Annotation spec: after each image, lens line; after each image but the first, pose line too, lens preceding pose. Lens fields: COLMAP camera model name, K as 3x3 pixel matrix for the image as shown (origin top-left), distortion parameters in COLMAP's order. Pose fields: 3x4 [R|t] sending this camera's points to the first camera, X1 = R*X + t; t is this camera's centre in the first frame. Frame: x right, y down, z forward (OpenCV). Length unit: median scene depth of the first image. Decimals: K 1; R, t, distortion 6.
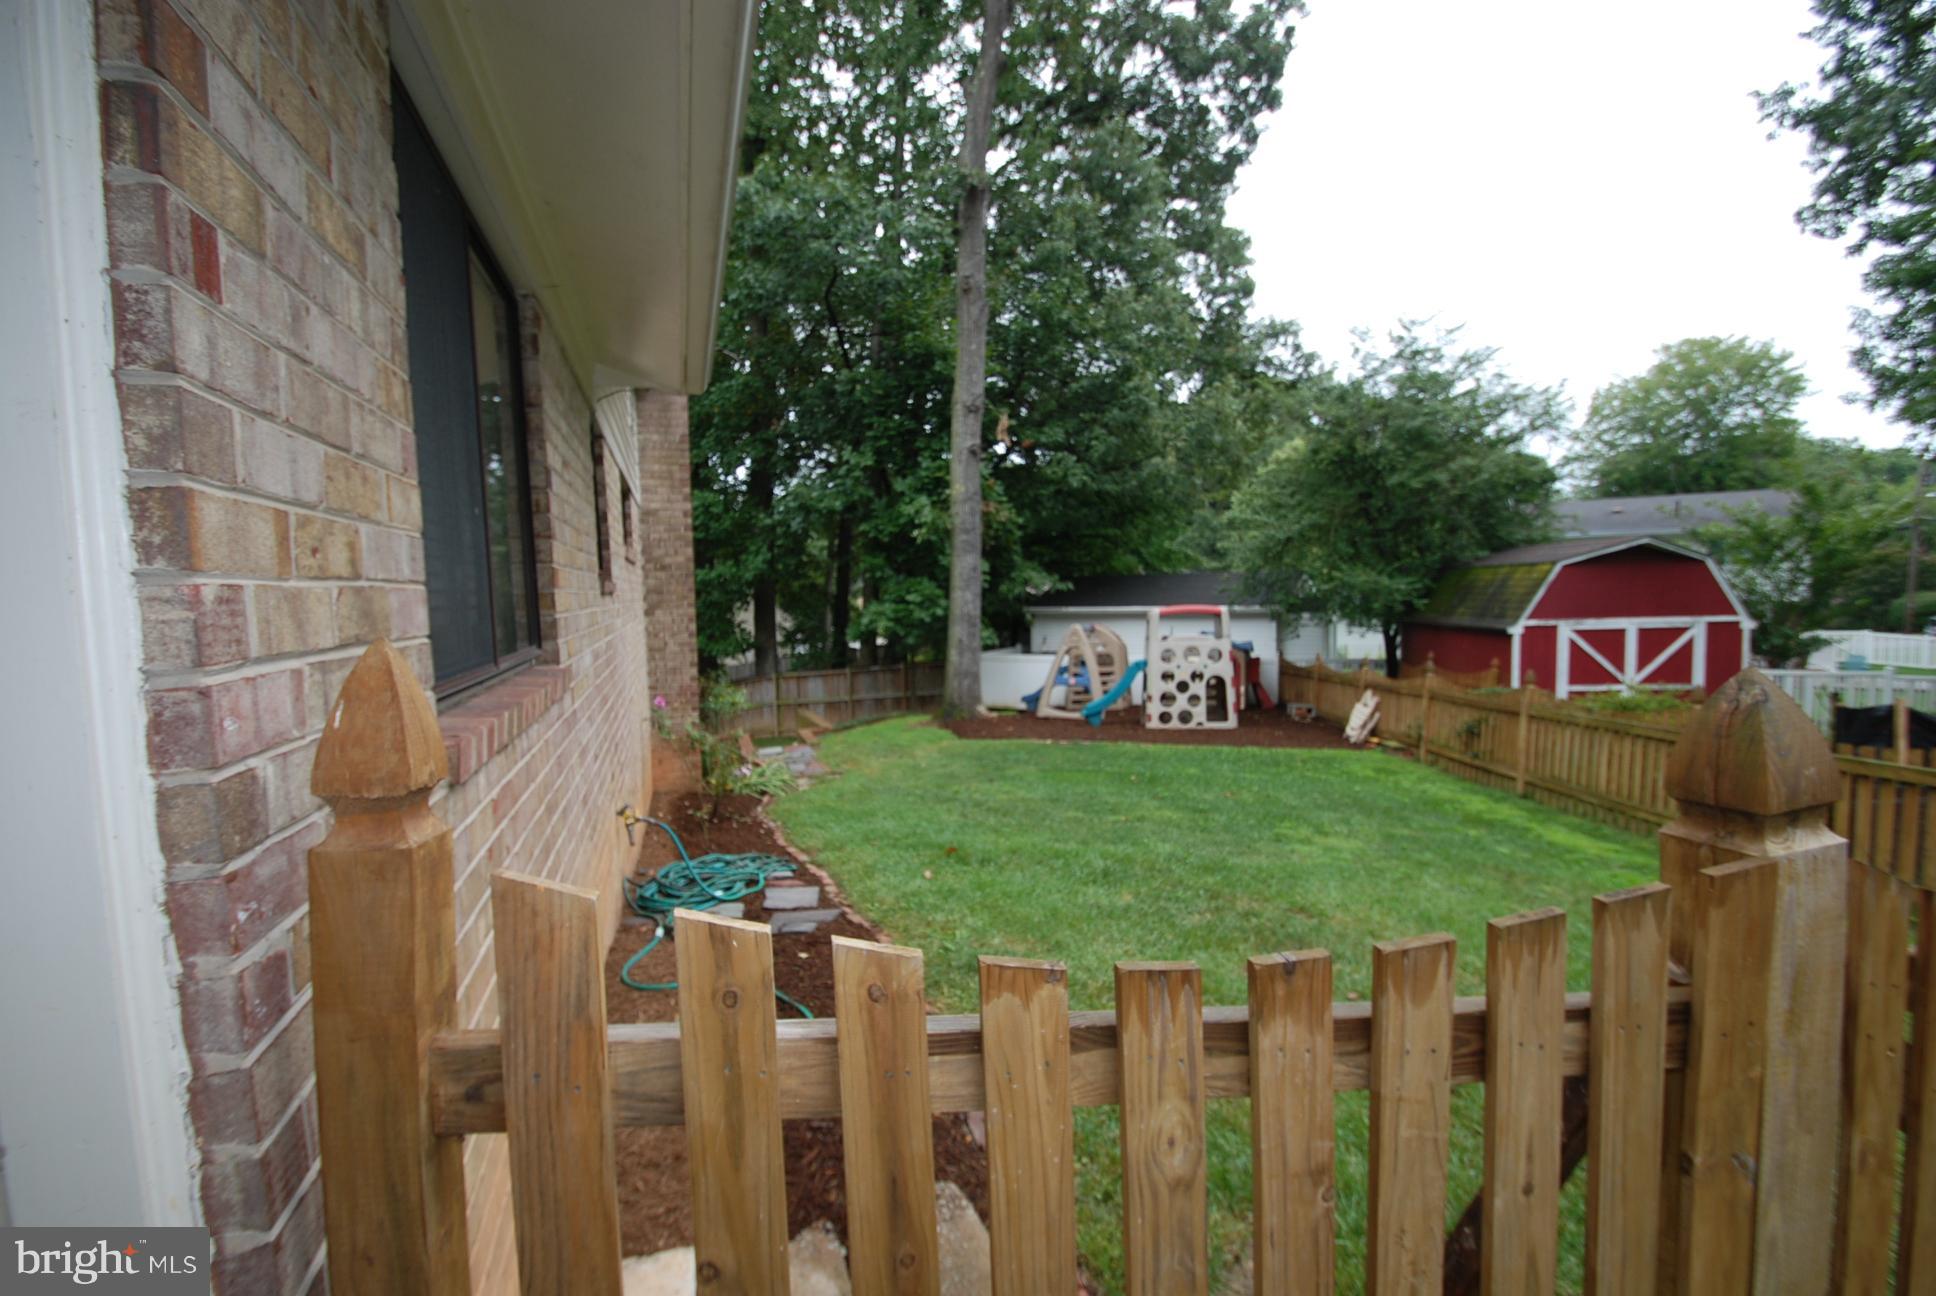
lens RADIAL K [[839.6, 0, 928.0], [0, 839.6, 640.4], [0, 0, 1]] dist [-0.006556, -0.007891]
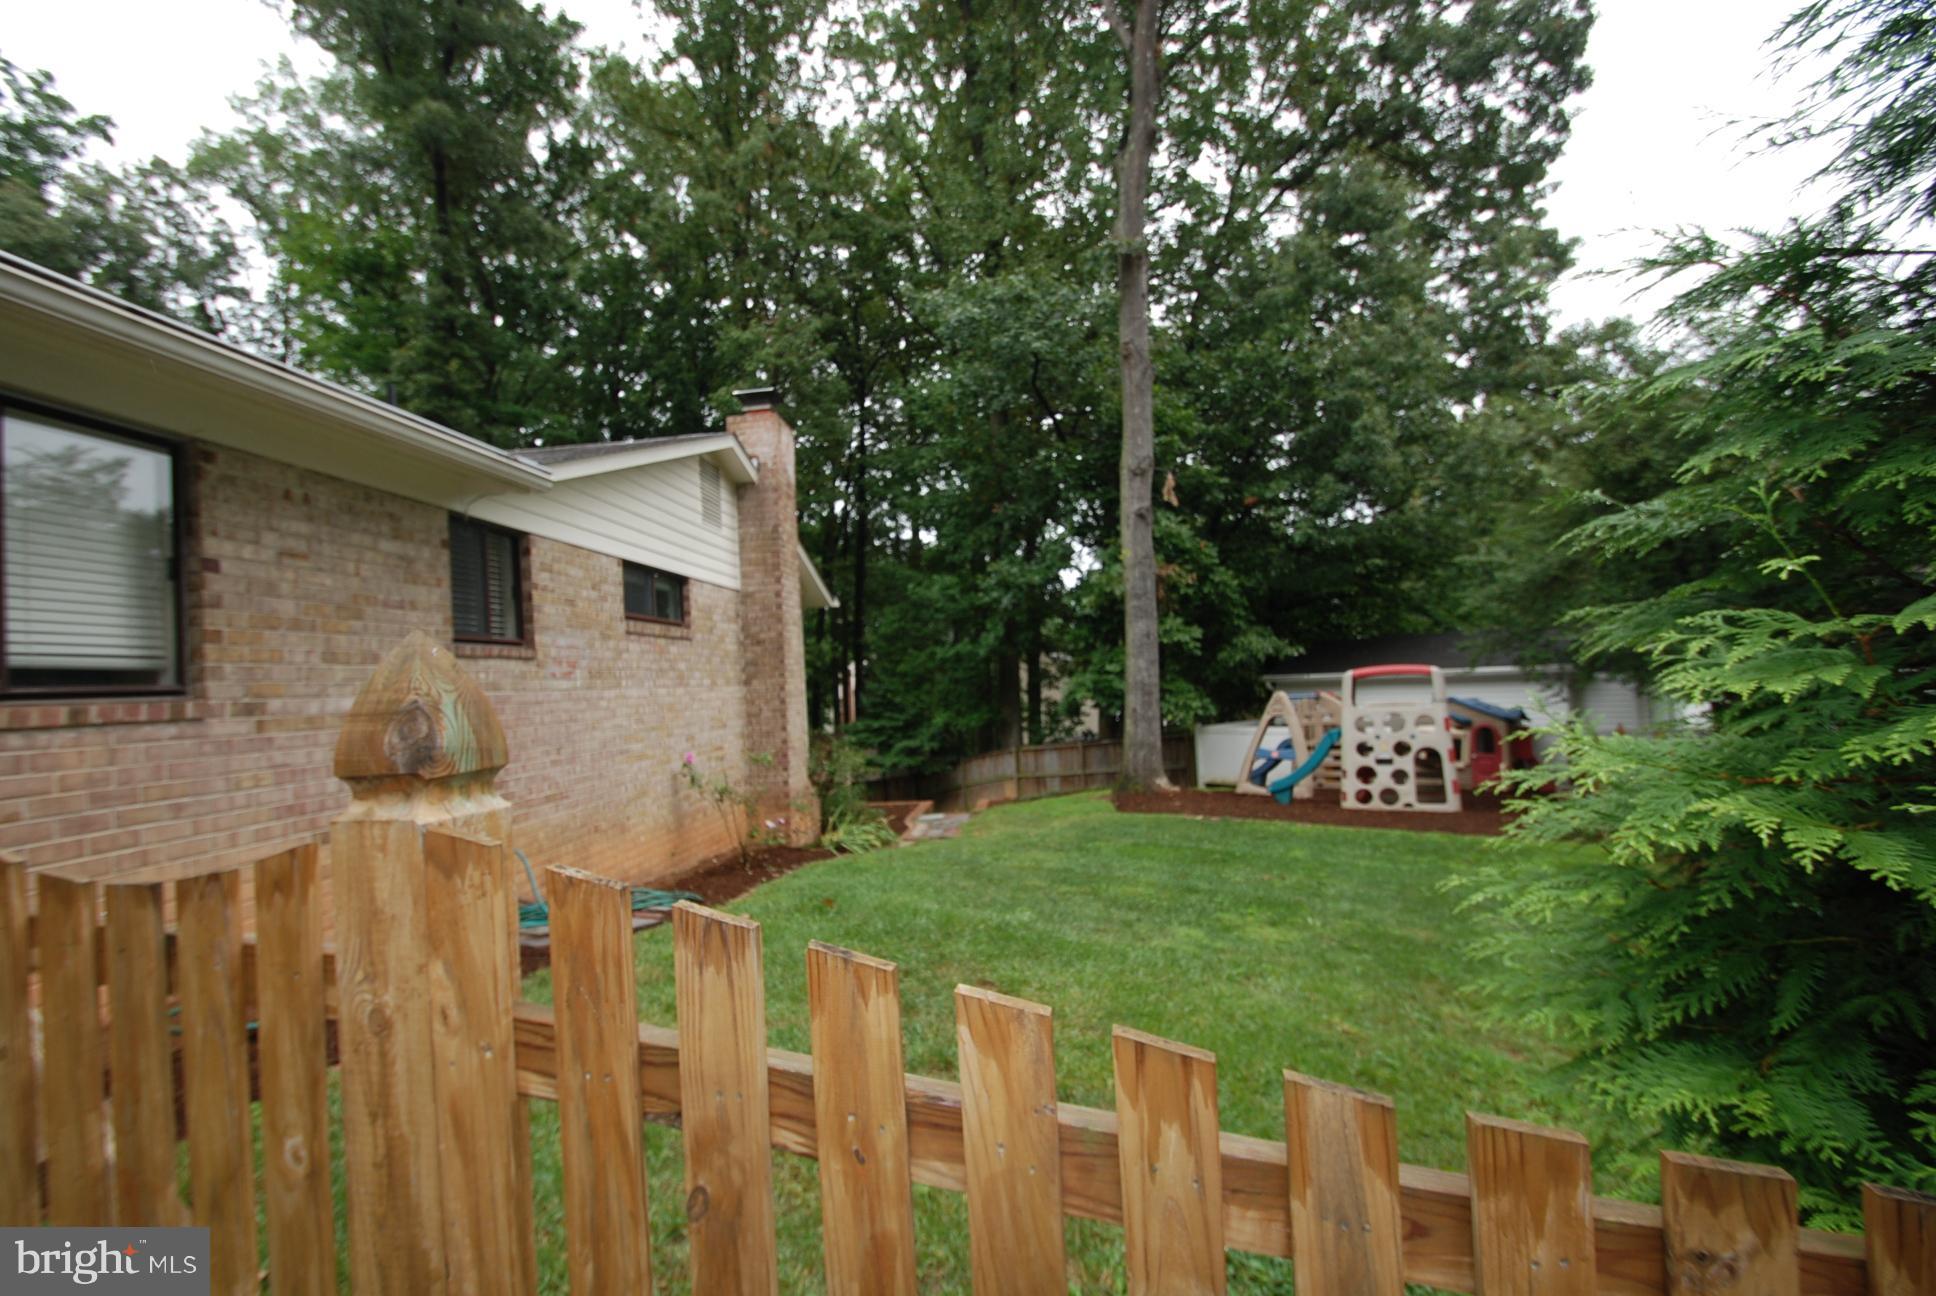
lens RADIAL K [[839.6, 0, 954.7], [0, 839.6, 648.6], [0, 0, 1]] dist [-0.006556, -0.007891]
pose [[0.927941, -0.034679, -0.371109, 0.188081], [0.003634, 0.996457, -0.084029, 0.009592], [0.372708, 0.076625, 0.924780, 0.029107]]
